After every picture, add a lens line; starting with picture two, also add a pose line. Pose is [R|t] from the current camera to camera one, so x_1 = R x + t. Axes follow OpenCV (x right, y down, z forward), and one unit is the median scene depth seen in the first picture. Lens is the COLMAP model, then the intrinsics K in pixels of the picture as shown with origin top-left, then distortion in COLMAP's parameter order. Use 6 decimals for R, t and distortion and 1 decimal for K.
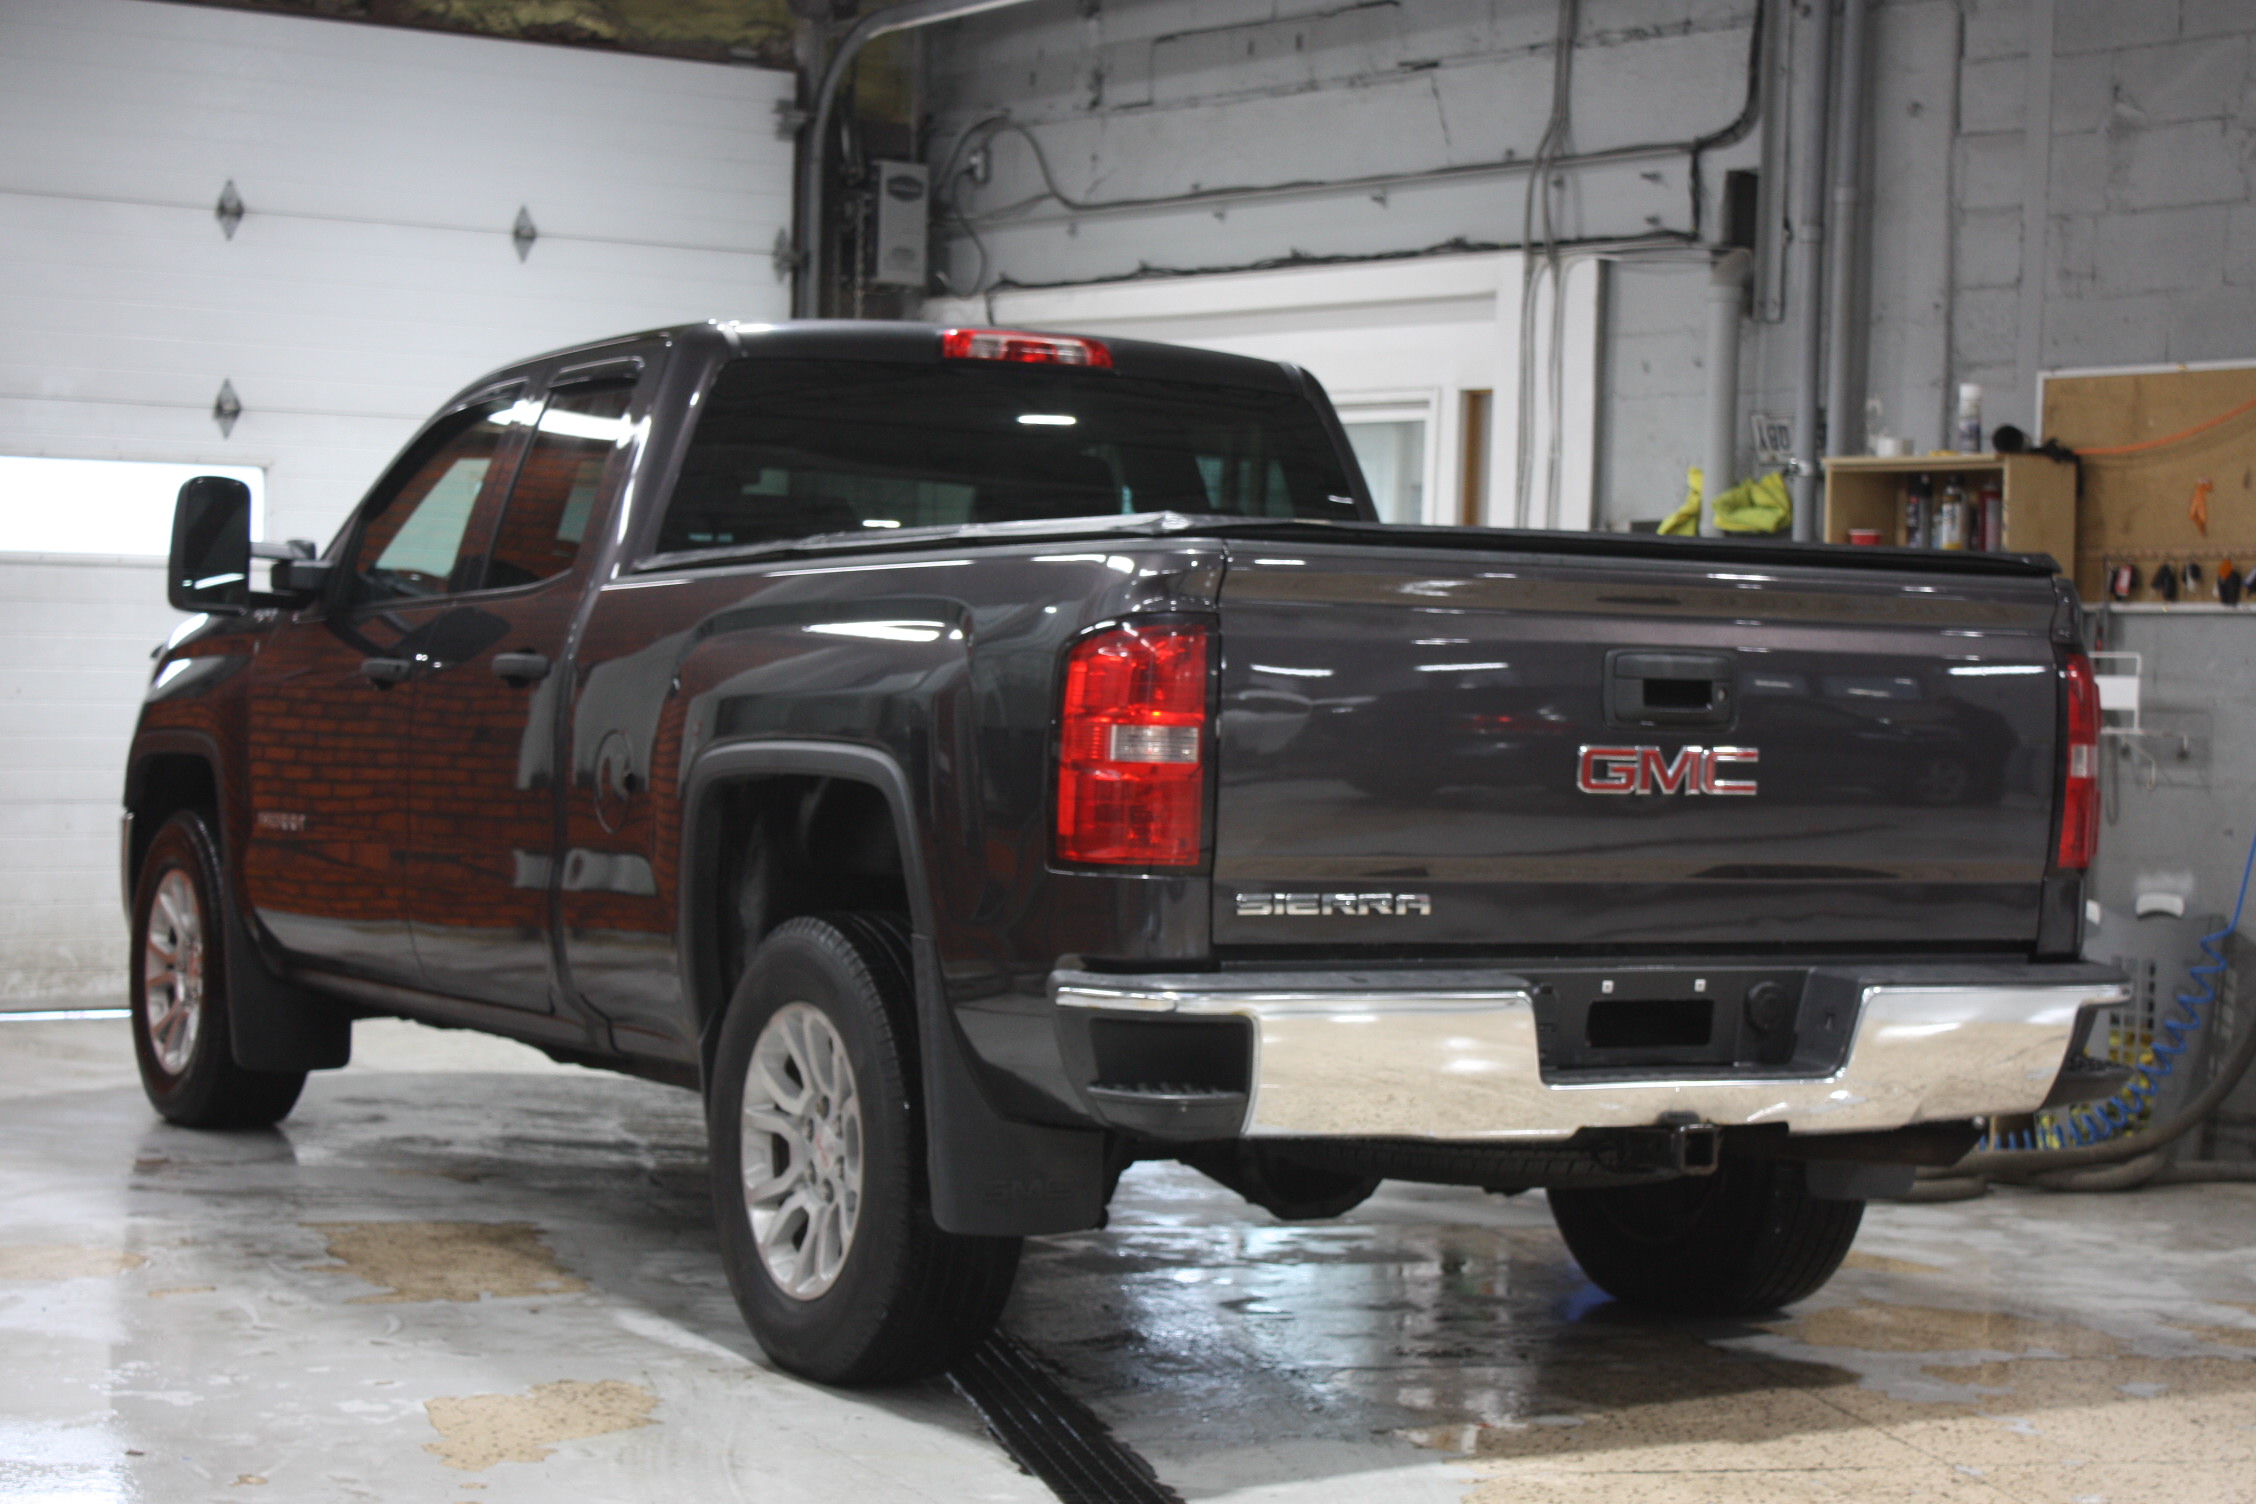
lens RADIAL K [[4484.4, 0, 1128.5], [0, 4484.4, 754.3], [0, 0, 1]] dist [0.045973, 0.000000]
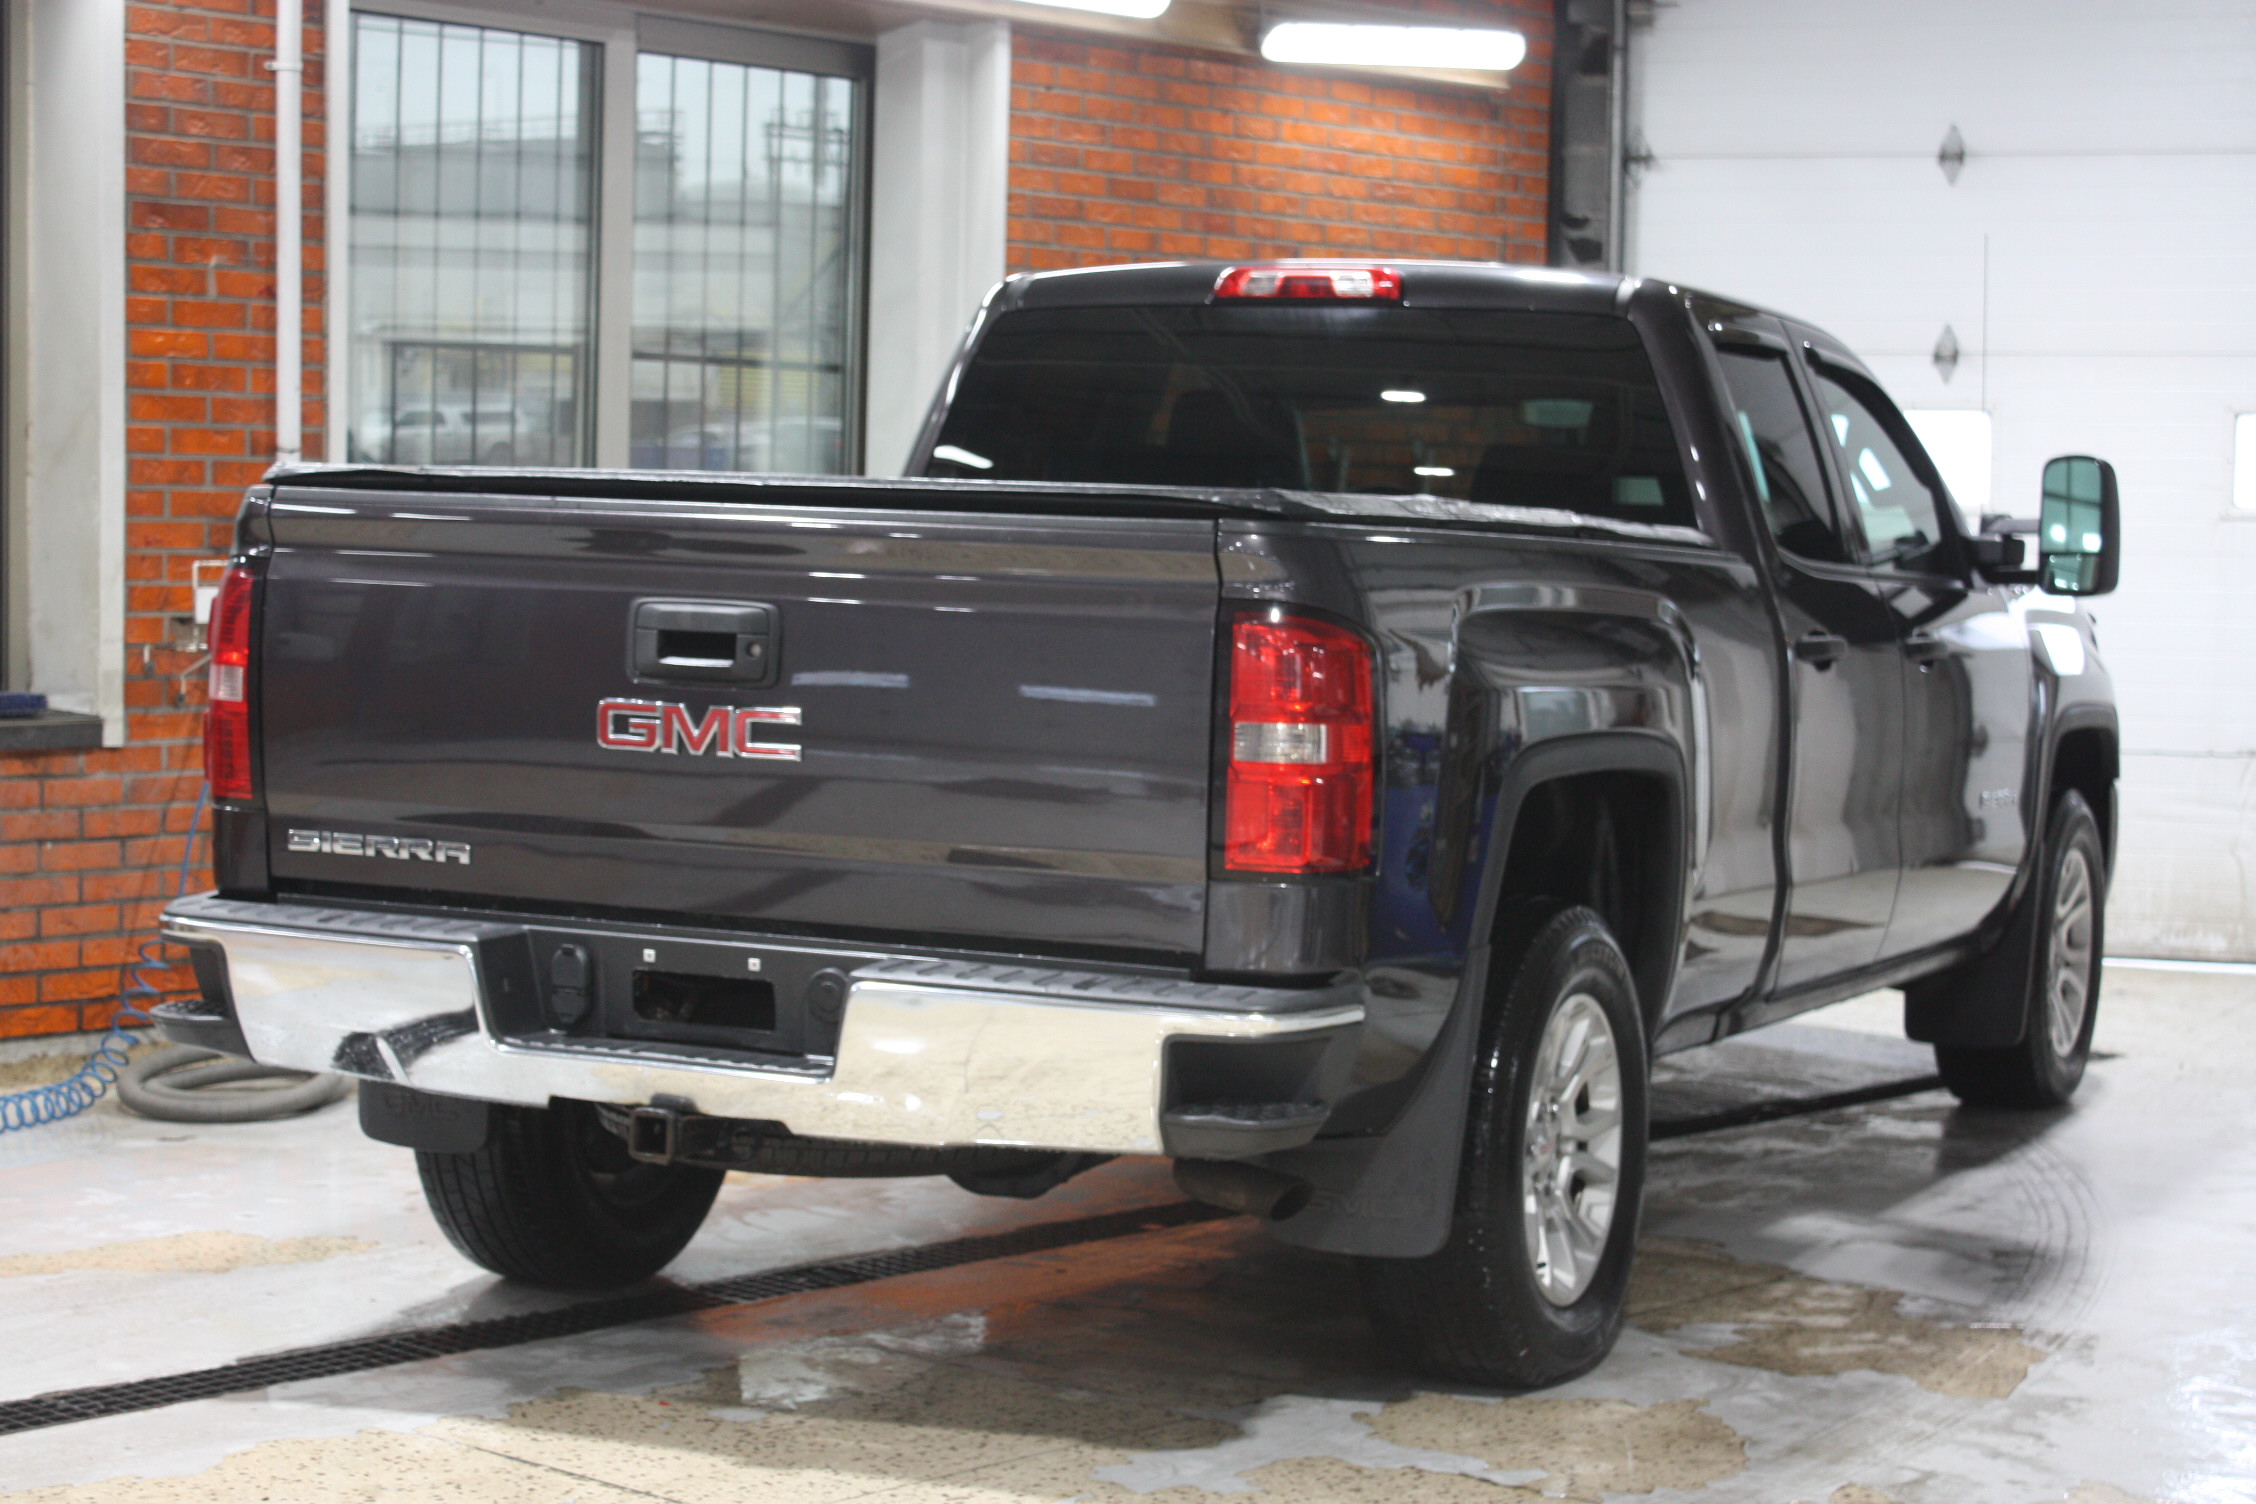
lens RADIAL K [[4274.6, 0, 1128.5], [0, 4274.6, 748.6], [0, 0, 1]] dist [0.048228, 0.000000]
pose [[0.559008, 0.039755, -0.828208, 0.908898], [-0.028919, 0.999177, 0.028442, -0.020216], [0.828658, 0.008051, 0.559698, 0.580927]]
